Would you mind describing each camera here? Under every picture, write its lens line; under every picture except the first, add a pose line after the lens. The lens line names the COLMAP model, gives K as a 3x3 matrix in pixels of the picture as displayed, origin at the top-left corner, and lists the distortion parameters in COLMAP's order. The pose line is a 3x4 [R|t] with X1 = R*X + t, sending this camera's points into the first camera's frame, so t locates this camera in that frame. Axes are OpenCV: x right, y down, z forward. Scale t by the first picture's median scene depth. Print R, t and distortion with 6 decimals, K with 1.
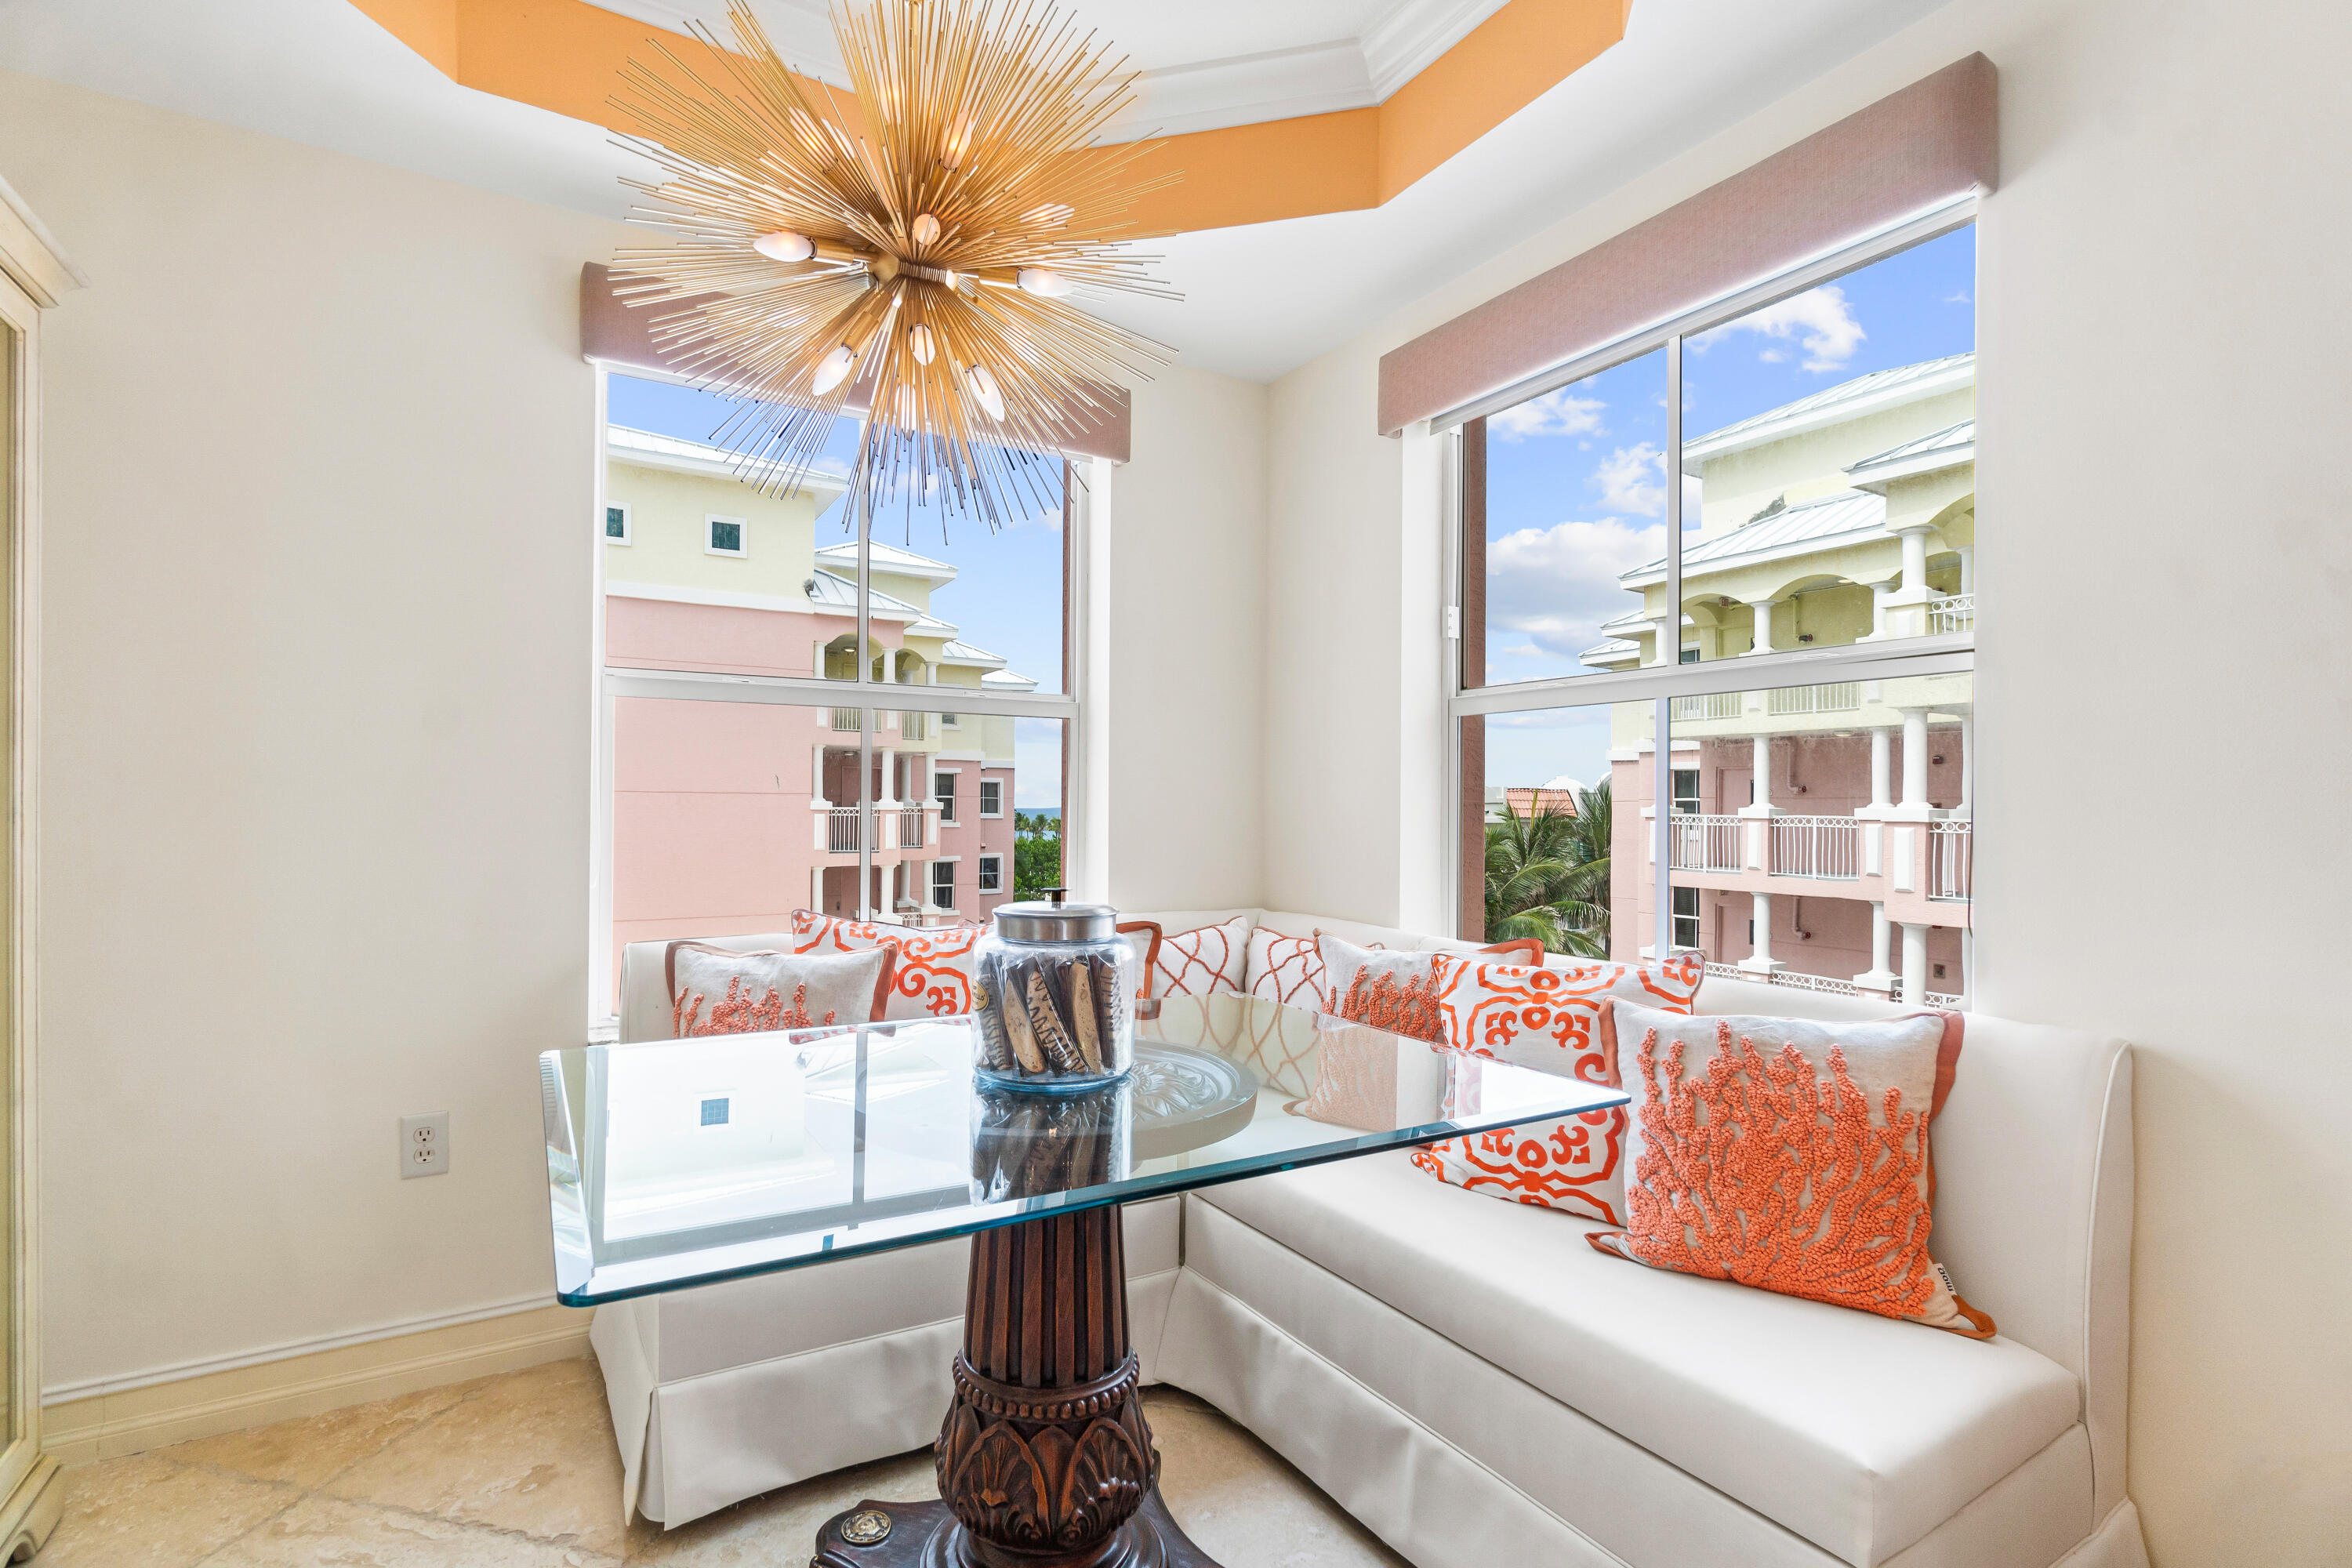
lens RADIAL K [[1067.9, 0, 1173.4], [0, 1067.9, 794.8], [0, 0, 1]] dist [-0.003018, -0.000466]
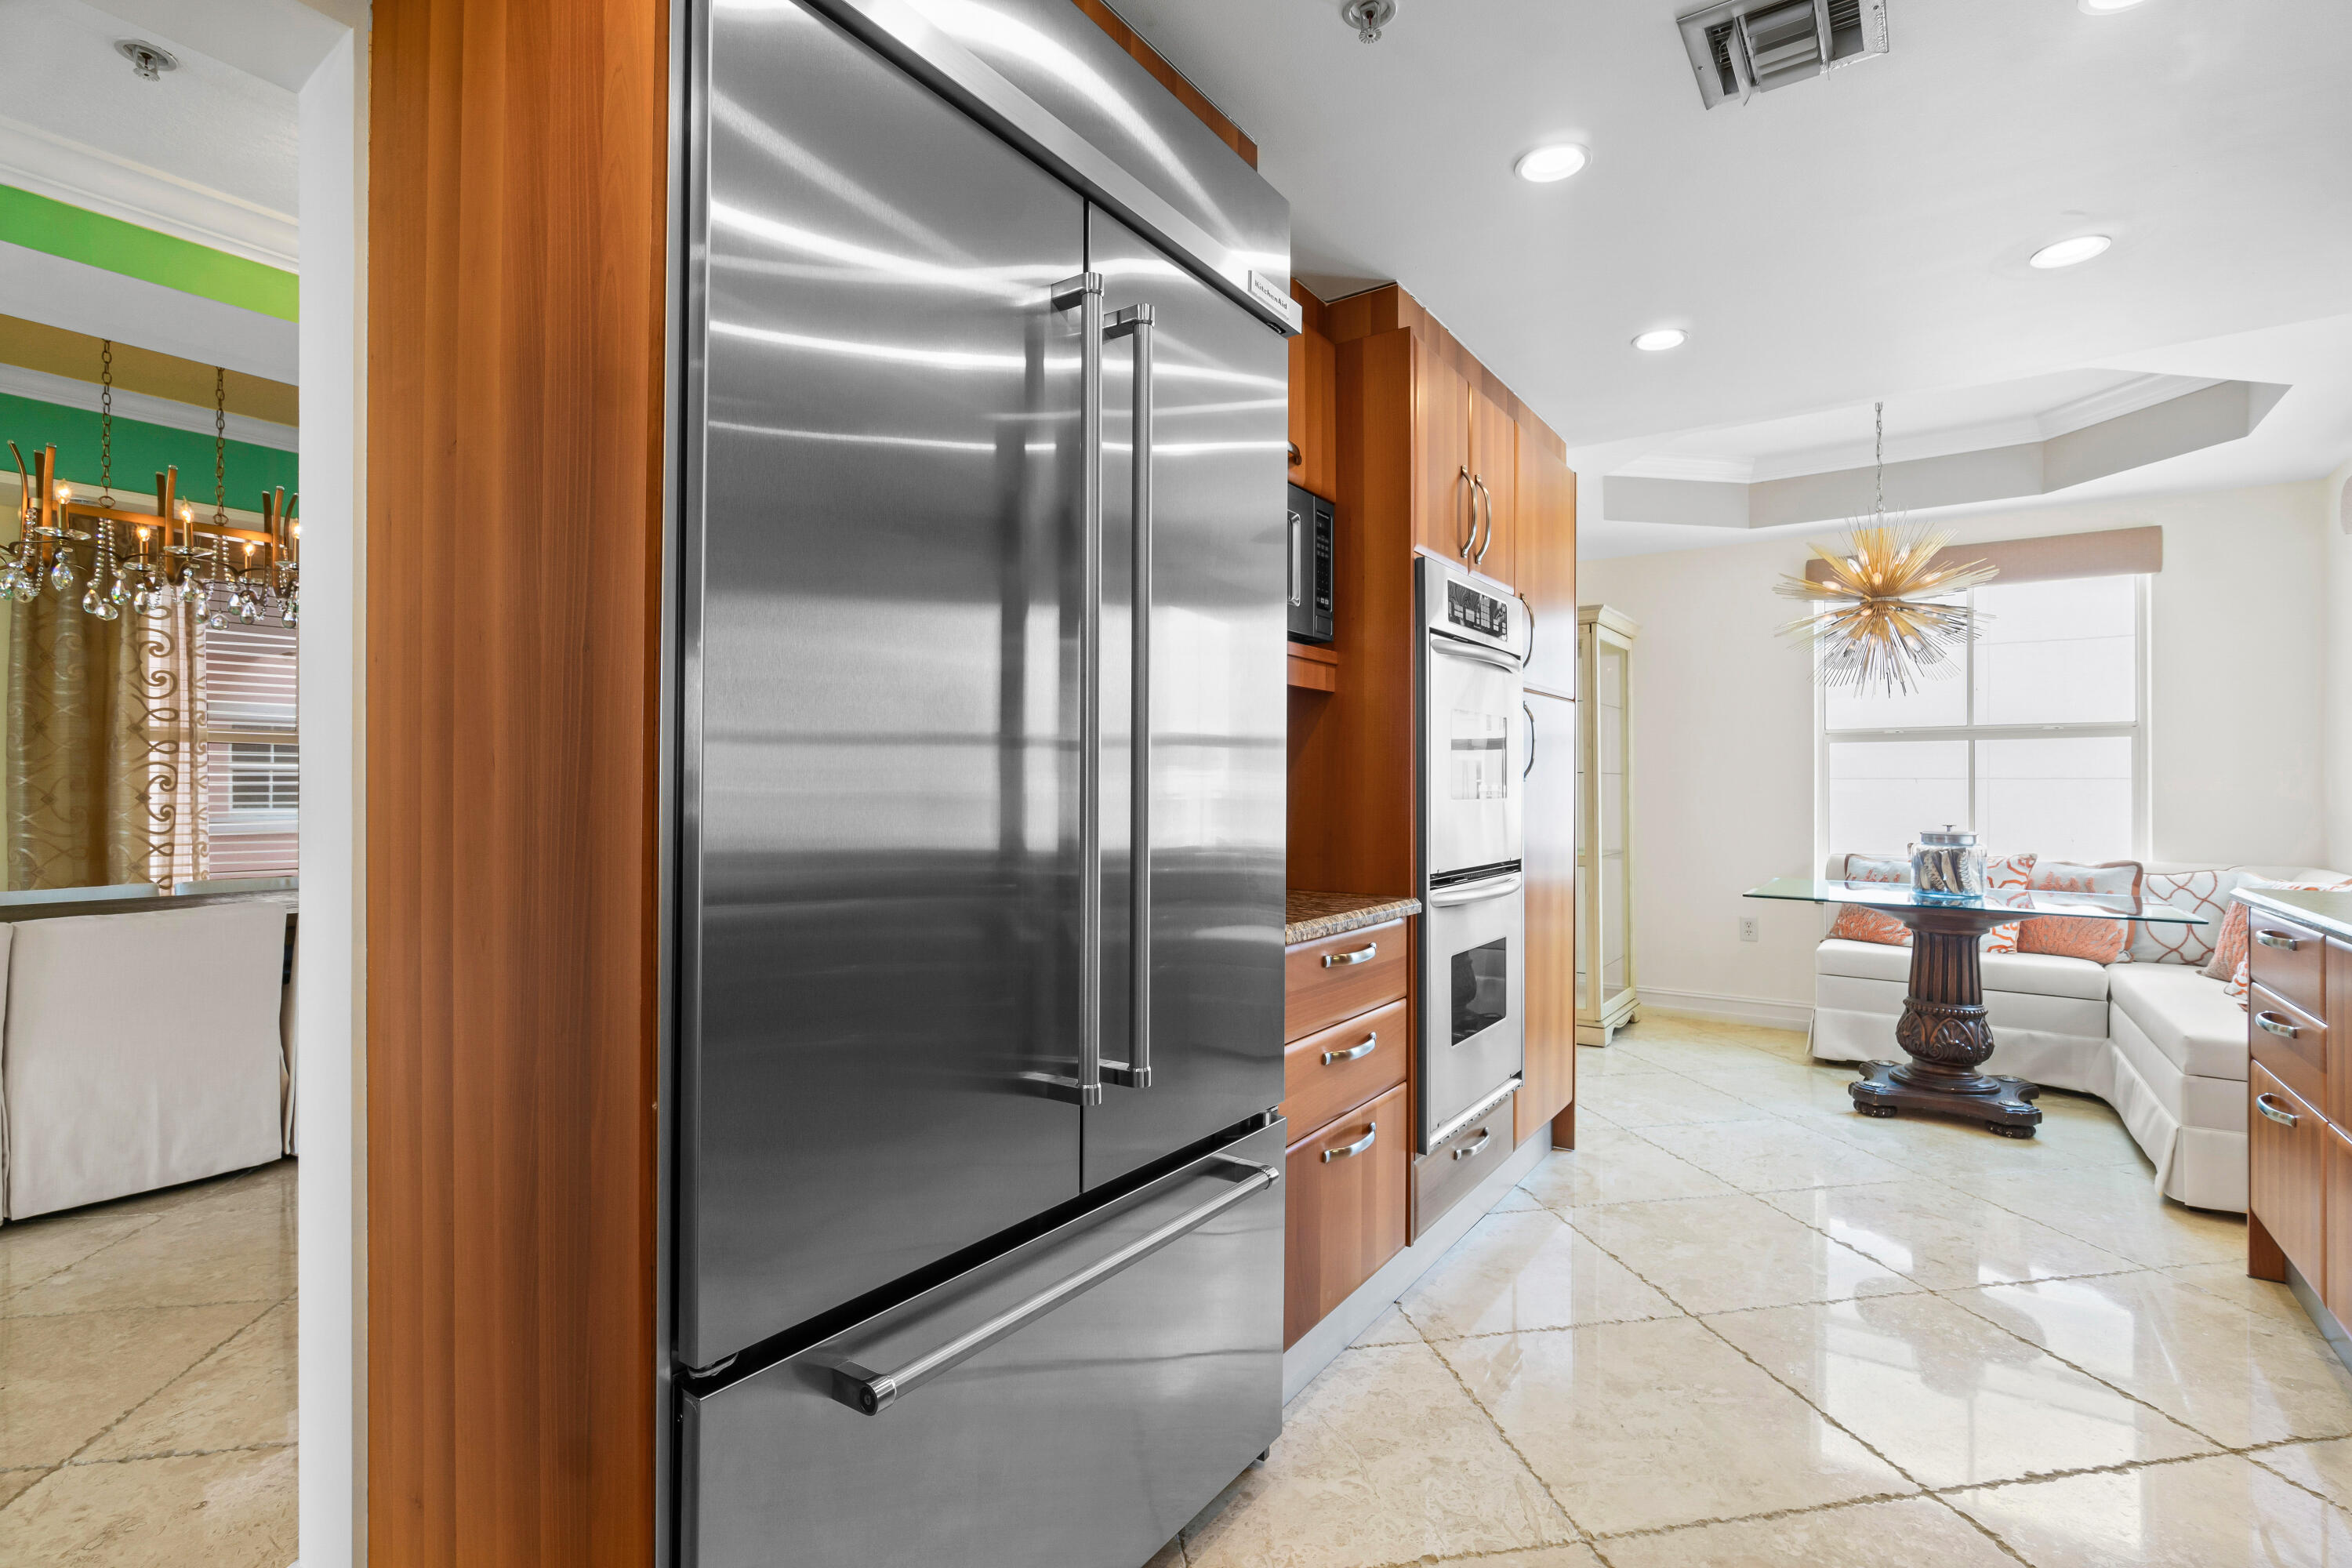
lens RADIAL K [[1067.9, 0, 1180.5], [0, 1067.9, 788.3], [0, 0, 1]] dist [-0.003018, -0.000466]
pose [[0.402457, -0.000048, -0.915439, 1.046156], [0.012736, 0.999904, 0.005547, -0.028449], [0.915350, -0.013891, 0.402419, -1.214449]]
